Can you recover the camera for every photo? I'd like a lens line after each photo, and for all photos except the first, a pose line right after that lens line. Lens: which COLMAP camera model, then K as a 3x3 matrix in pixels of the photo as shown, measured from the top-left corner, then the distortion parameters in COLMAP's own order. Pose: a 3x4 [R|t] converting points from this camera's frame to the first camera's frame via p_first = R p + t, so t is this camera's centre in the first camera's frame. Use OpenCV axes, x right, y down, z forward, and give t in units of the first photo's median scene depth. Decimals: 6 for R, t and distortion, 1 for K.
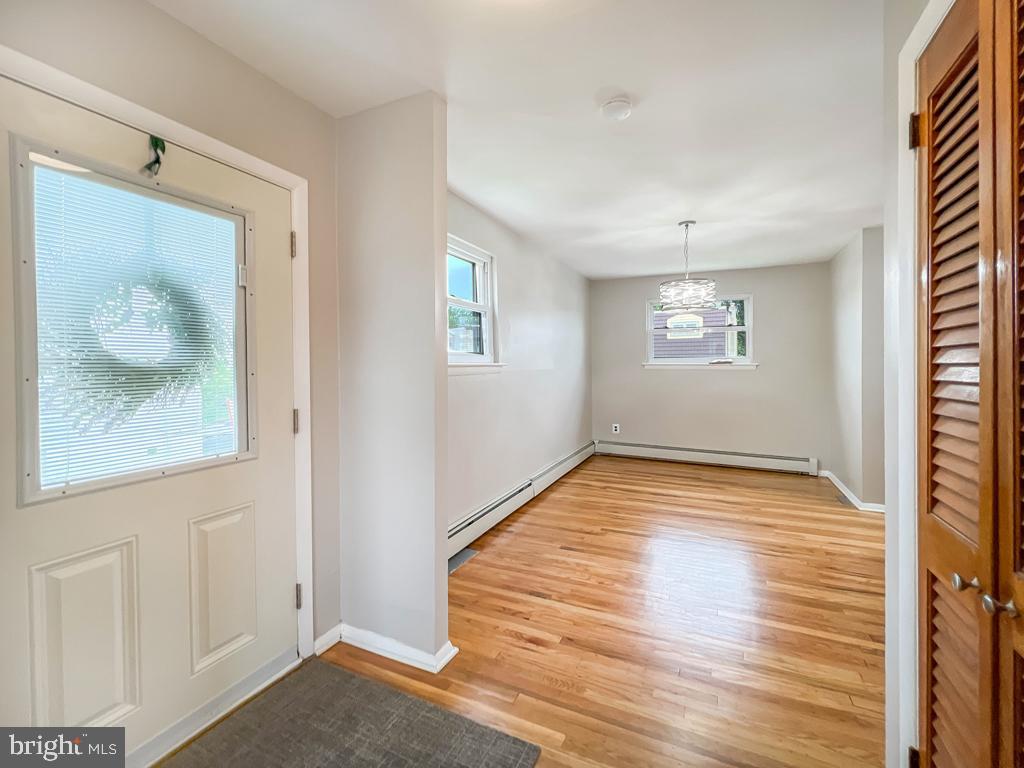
lens RADIAL K [[417.2, 0, 508.5], [0, 417.2, 363.5], [0, 0, 1]] dist [-0.001214, -0.000089]
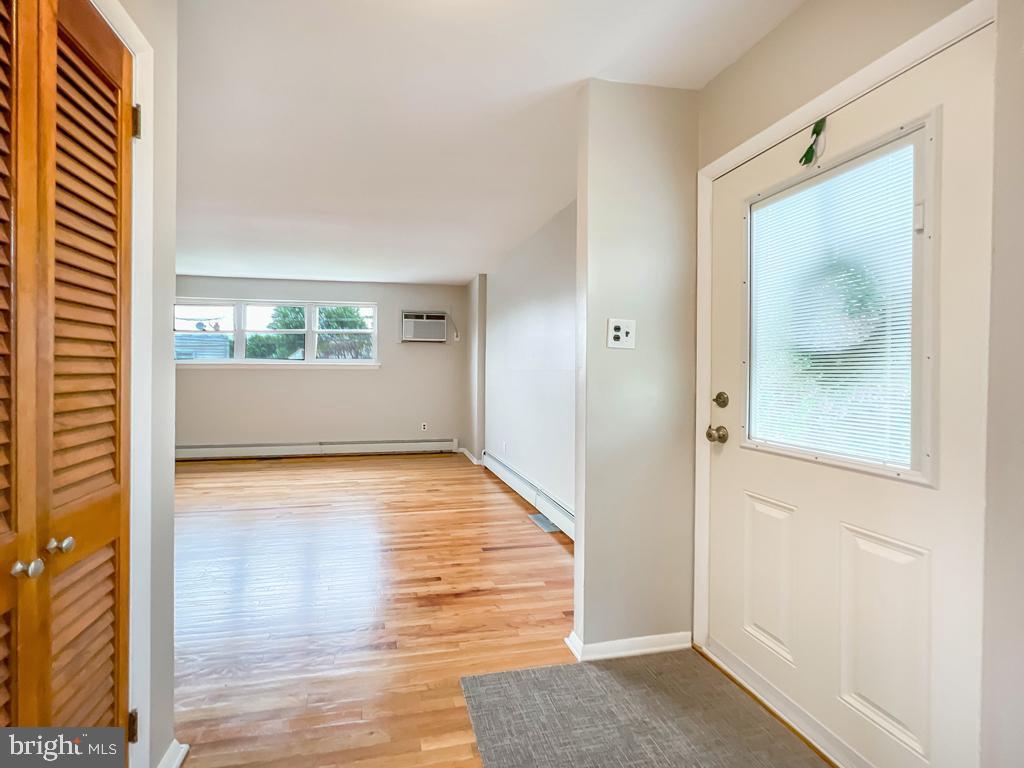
lens RADIAL K [[429.5, 0, 461.6], [0, 429.5, 373.6], [0, 0, 1]] dist [-0.000228, -0.000040]
pose [[-0.793267, -0.001034, -0.608873, 0.442682], [-0.009760, 0.999892, 0.011018, 0.057790], [0.608795, 0.014683, -0.793191, 1.241603]]
